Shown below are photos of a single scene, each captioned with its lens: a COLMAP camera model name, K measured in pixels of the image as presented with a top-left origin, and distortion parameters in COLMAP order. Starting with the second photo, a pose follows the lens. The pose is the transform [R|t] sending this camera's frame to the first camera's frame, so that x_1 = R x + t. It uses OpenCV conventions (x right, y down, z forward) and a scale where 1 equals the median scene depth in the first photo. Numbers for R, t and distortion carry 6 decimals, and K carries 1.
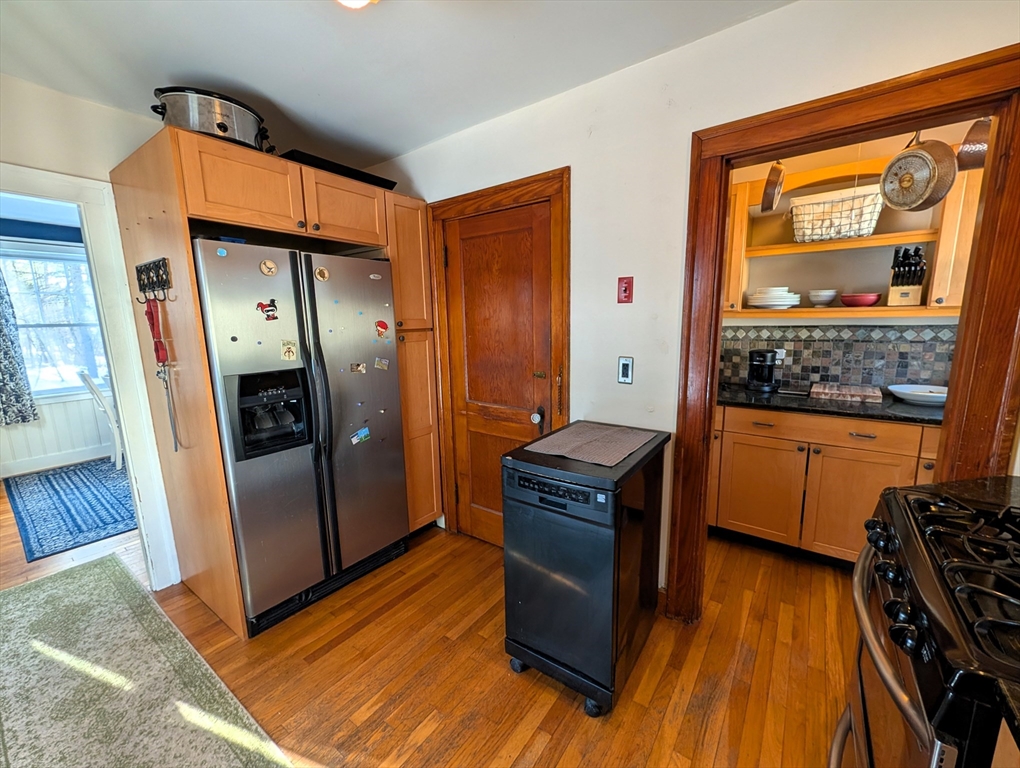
lens RADIAL K [[418.9, 0, 504.7], [0, 418.9, 387.1], [0, 0, 1]] dist [-0.000321, 0.000007]
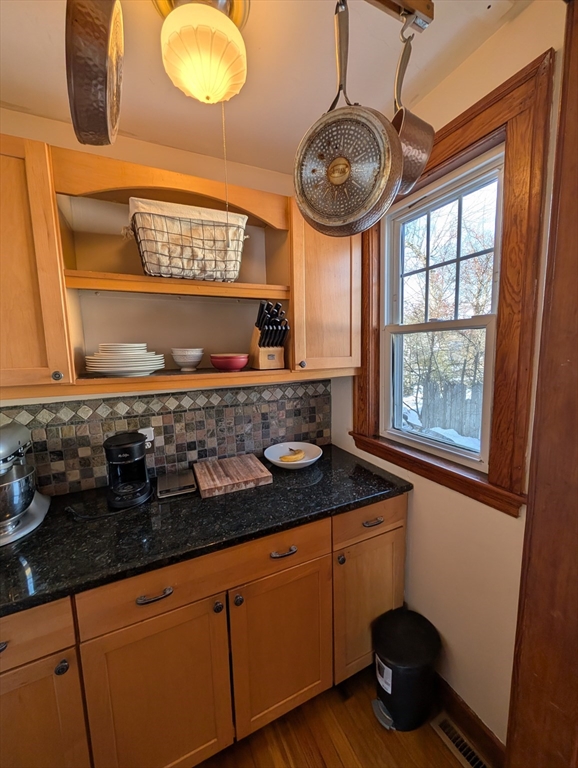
lens RADIAL K [[297.6, 0, 289.0], [0, 297.6, 384.0], [0, 0, 1]] dist [-0.003384, 0.000171]
pose [[0.456710, -0.096489, 0.884367, 0.369641], [0.159699, 0.986844, 0.025197, -0.155670], [-0.875164, 0.129725, 0.466111, 0.611141]]
